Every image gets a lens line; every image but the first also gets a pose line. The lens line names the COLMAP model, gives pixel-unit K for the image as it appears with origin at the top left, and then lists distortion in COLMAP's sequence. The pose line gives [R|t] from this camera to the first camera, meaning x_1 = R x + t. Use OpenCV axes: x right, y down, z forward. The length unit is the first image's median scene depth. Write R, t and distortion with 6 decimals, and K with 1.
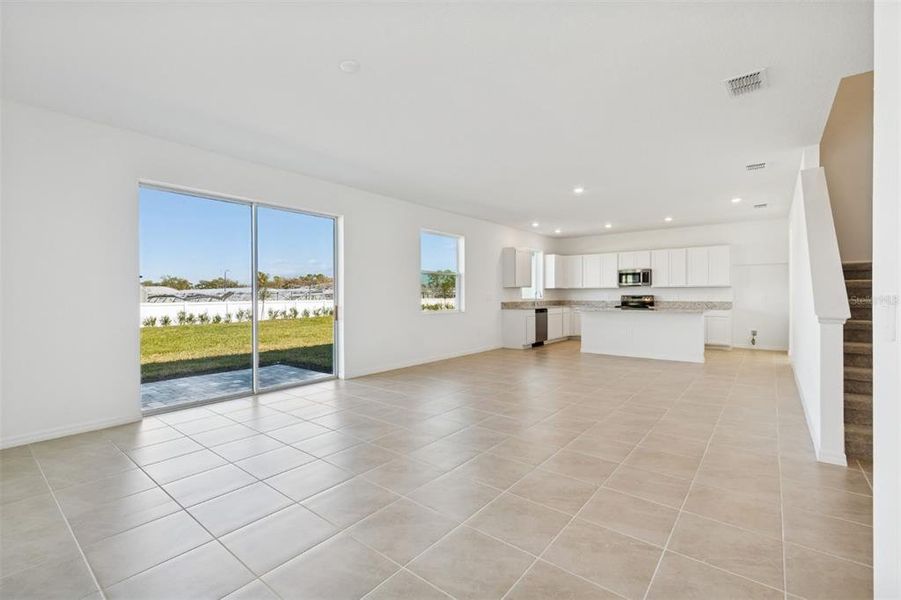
lens RADIAL K [[395.6, 0, 434.1], [0, 395.6, 297.1], [0, 0, 1]] dist [-0.014829, 0.000032]
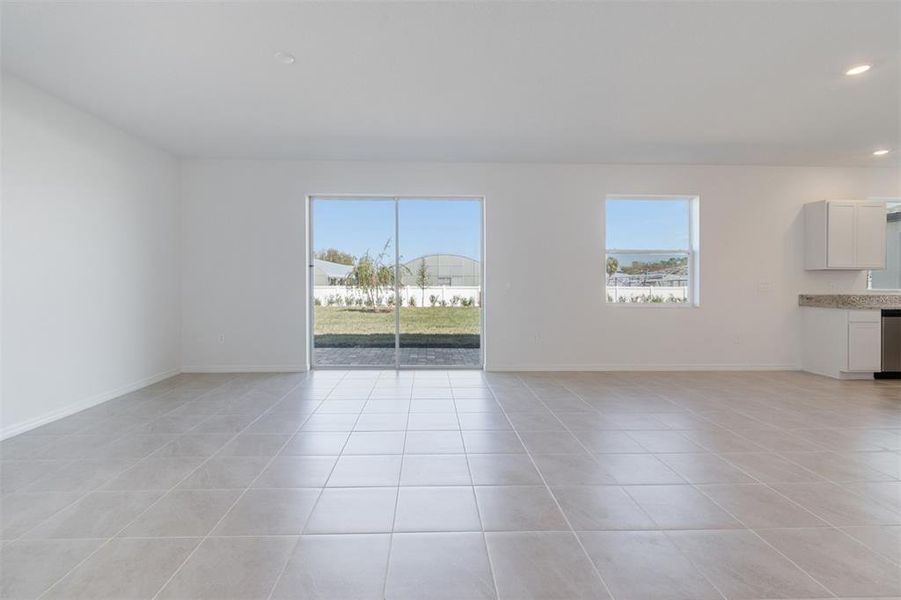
lens RADIAL K [[401.0, 0, 449.5], [0, 401.0, 282.4], [0, 0, 1]] dist [-0.001556, -0.000457]
pose [[0.682615, 0.006488, -0.730749, 0.246456], [-0.007100, 0.999972, 0.002246, -0.003230], [0.730743, 0.003655, 0.682642, 0.189043]]
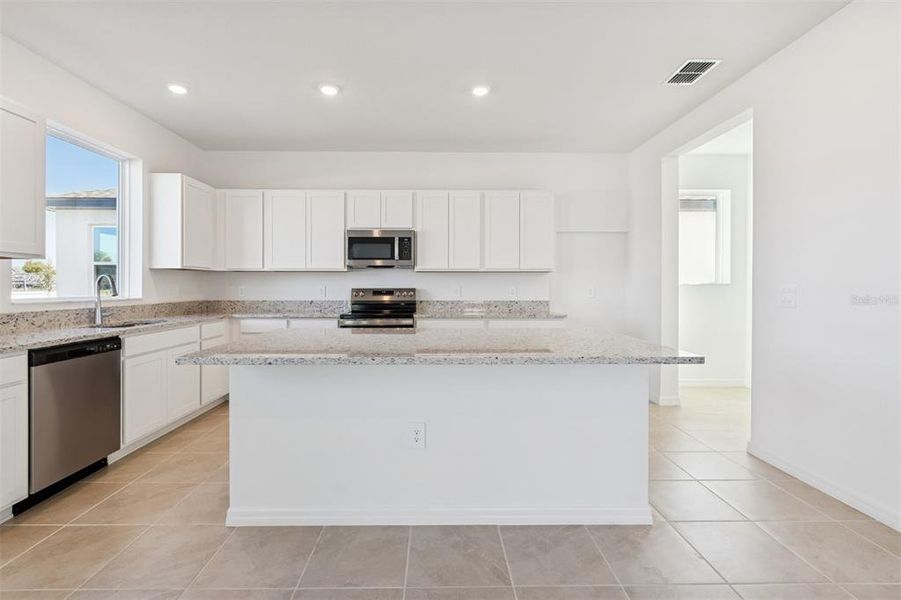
lens RADIAL K [[409.9, 0, 441.9], [0, 409.9, 285.9], [0, 0, 1]] dist [0.005026, 0.000532]
pose [[0.753942, 0.002946, 0.656934, 0.273446], [0.001017, 0.999984, -0.005652, -0.004840], [-0.656940, 0.004930, 0.753927, 0.646486]]
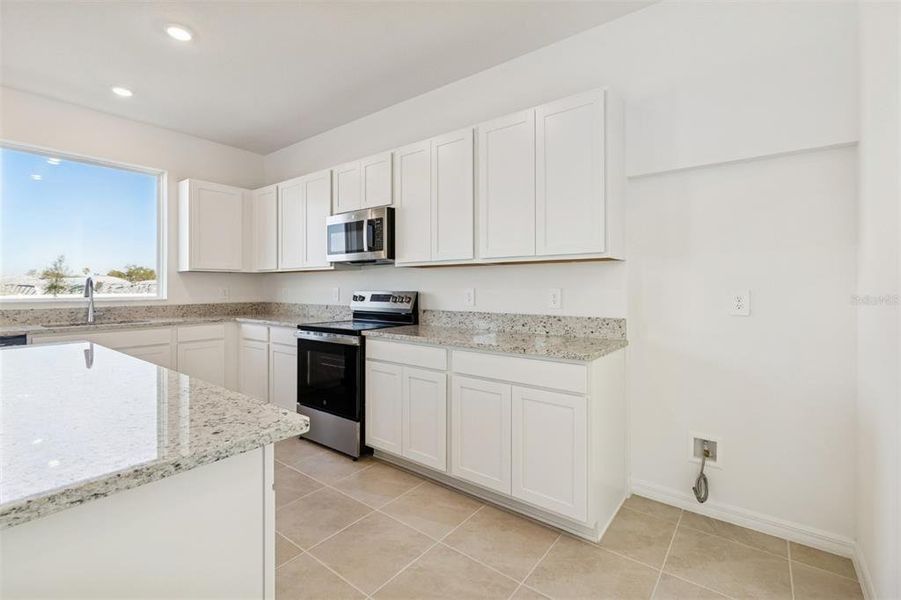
lens RADIAL K [[409.9, 0, 441.9], [0, 409.9, 285.9], [0, 0, 1]] dist [0.005026, 0.000532]
pose [[0.999558, 0.002843, 0.029594, 0.603135], [-0.002621, 0.999968, -0.007545, -0.007091], [-0.029615, 0.007465, 0.999534, 0.699480]]
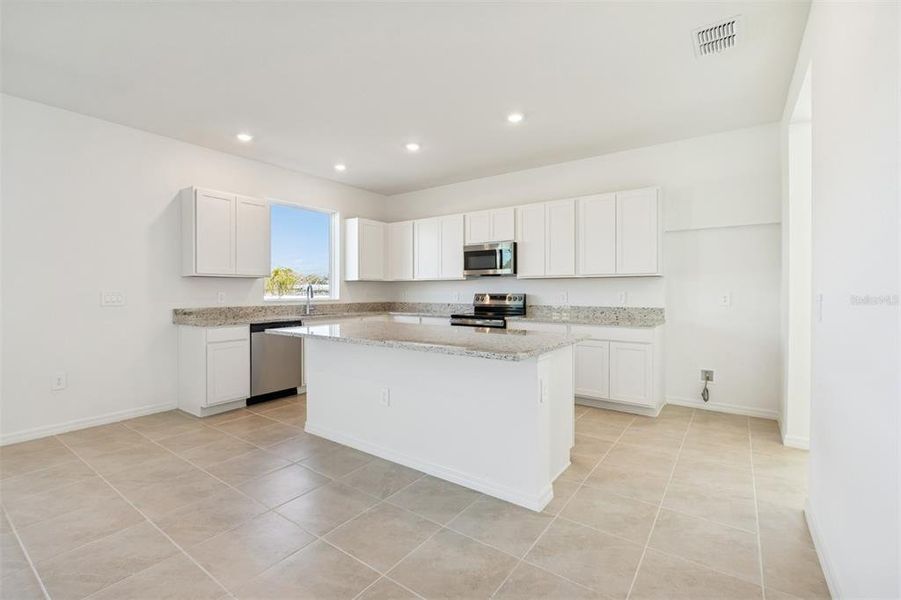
lens RADIAL K [[405.1, 0, 442.5], [0, 405.1, 292.7], [0, 0, 1]] dist [0.001505, 0.000179]
pose [[0.997730, 0.001690, 0.067317, 0.437574], [-0.001562, 0.999997, -0.001951, -0.005142], [-0.067320, 0.001841, 0.997730, 0.502326]]
